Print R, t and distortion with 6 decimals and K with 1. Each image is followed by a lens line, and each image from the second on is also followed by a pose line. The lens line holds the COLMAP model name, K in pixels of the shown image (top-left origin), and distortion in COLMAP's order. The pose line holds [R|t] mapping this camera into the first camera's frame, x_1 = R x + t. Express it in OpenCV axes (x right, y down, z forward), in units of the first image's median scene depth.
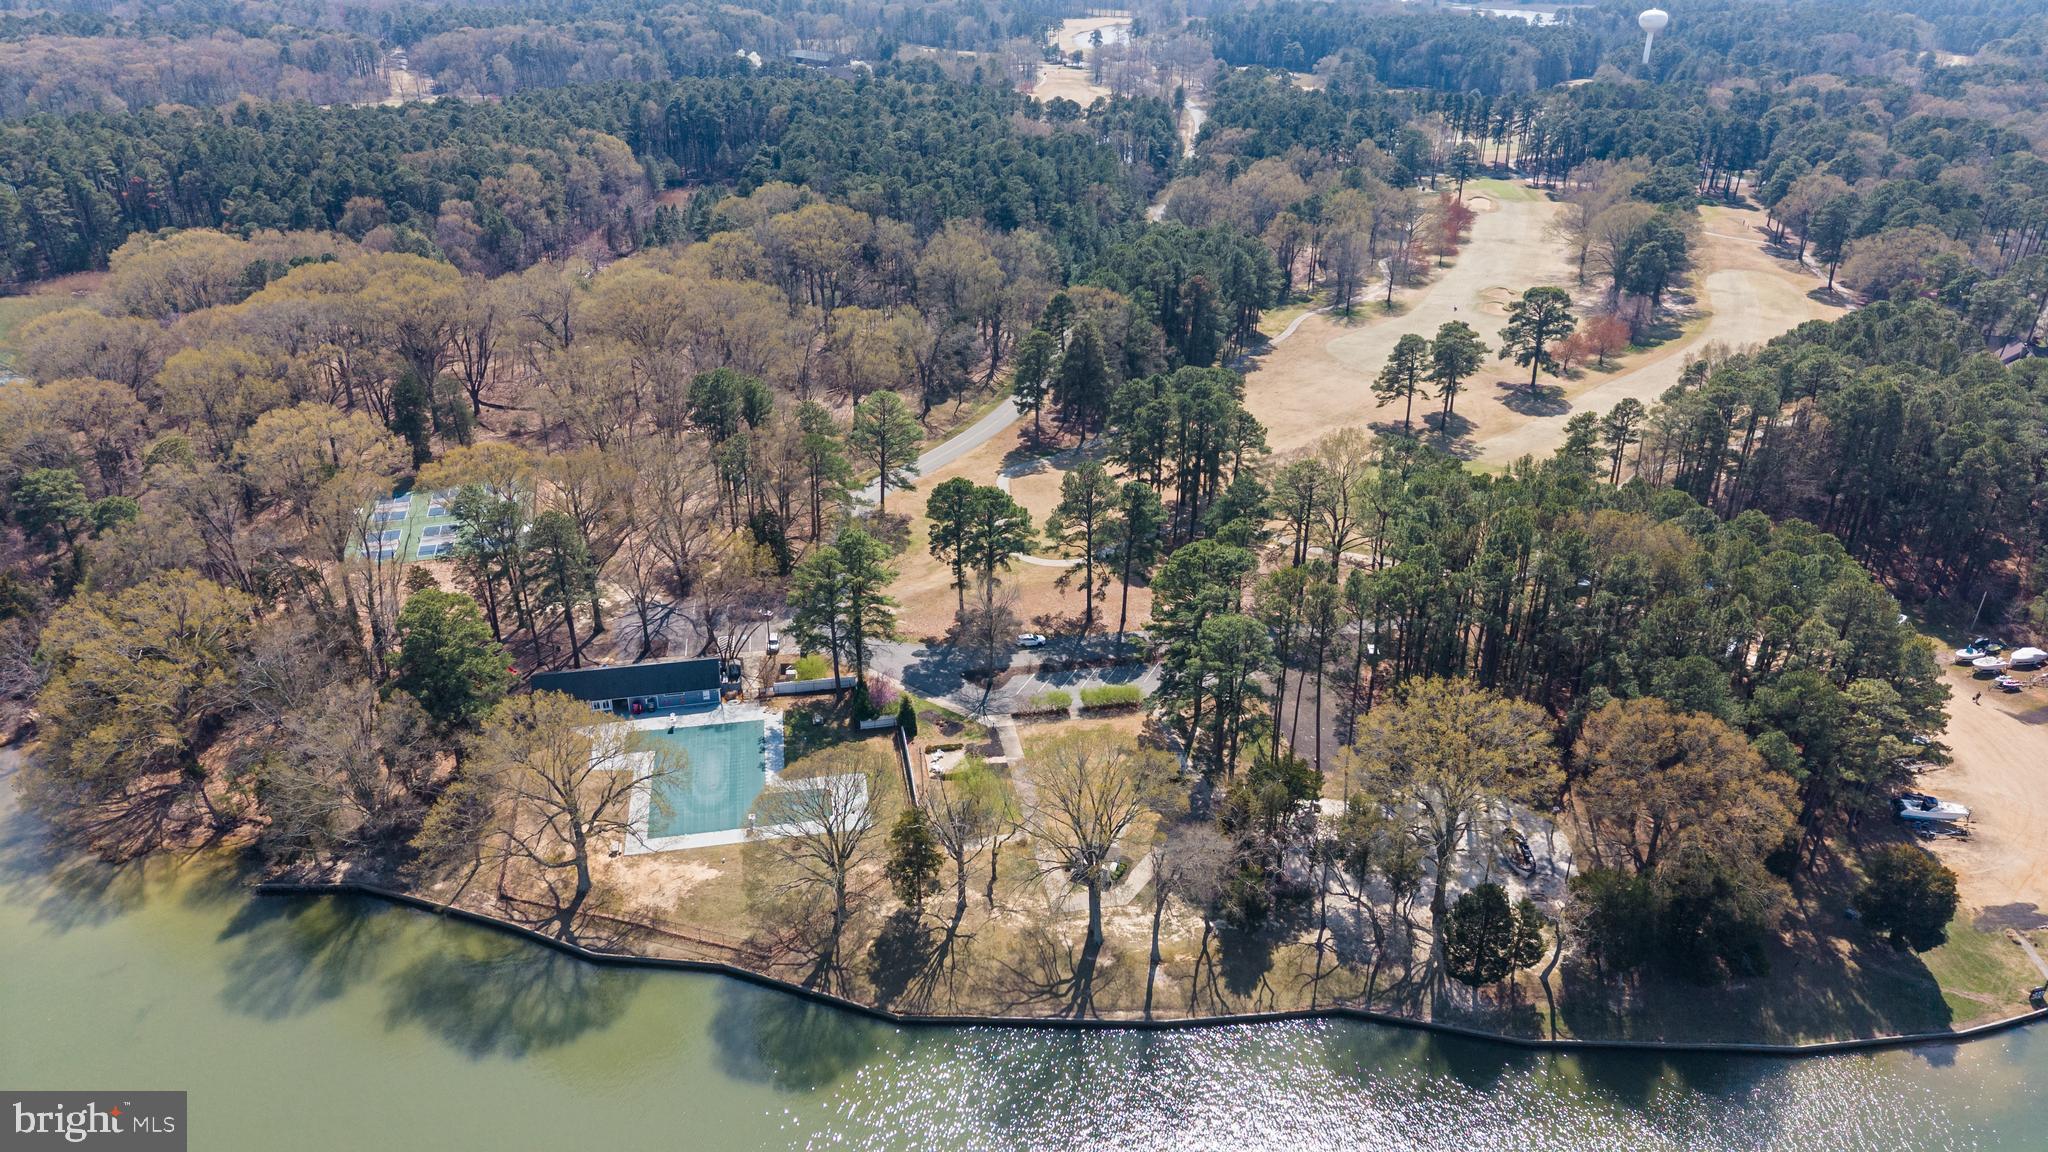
lens RADIAL K [[1335.7, 0, 1009.8], [0, 1335.7, 578.2], [0, 0, 1]] dist [0.037415, -0.040704]
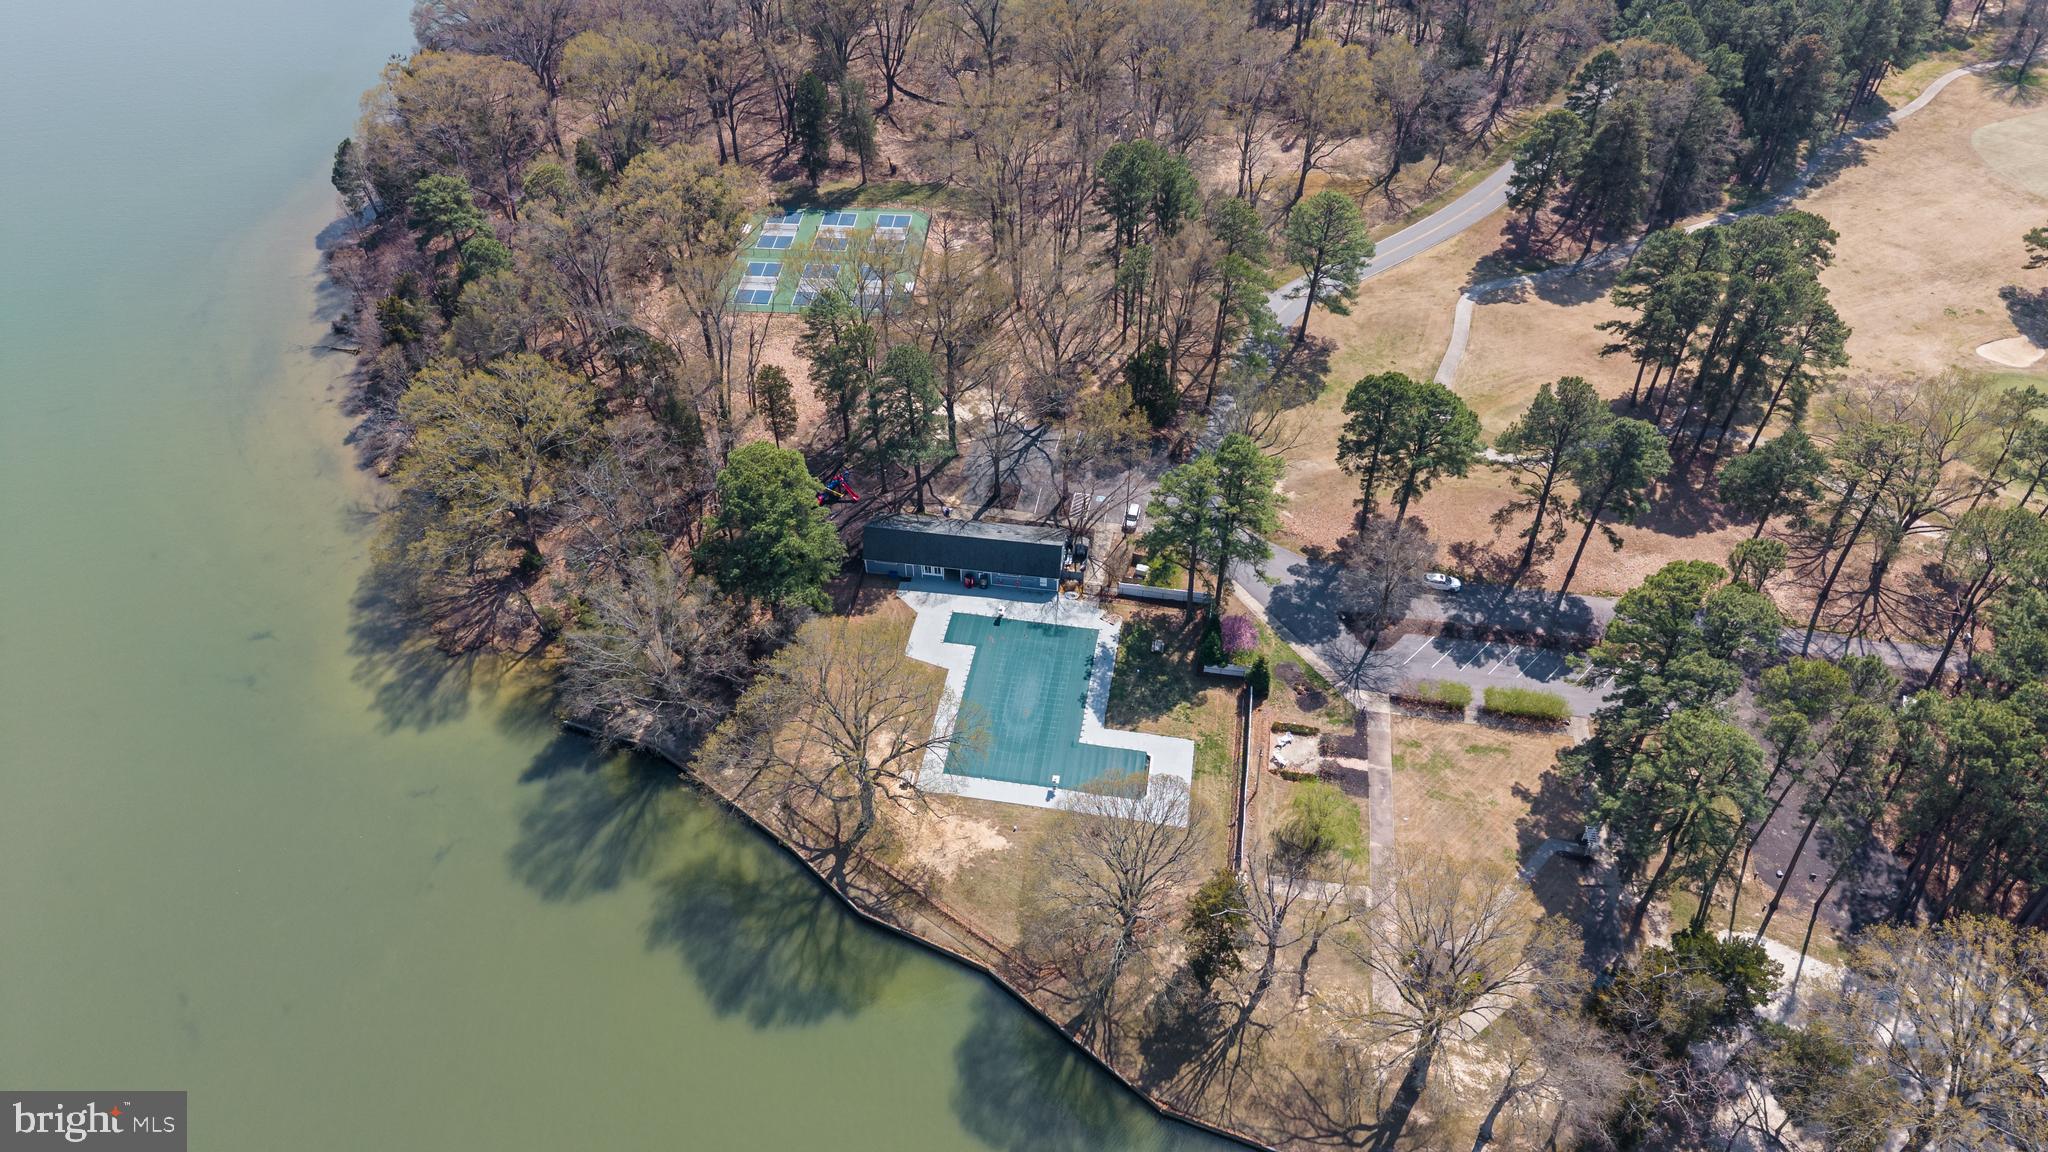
lens RADIAL K [[1335.7, 0, 1023.8], [0, 1335.7, 557.1], [0, 0, 1]] dist [0.037415, -0.040704]
pose [[0.939604, 0.230025, -0.253441, -0.024449], [-0.147483, 0.940322, 0.306664, -0.224984], [0.308856, -0.250764, 0.917456, 0.229407]]
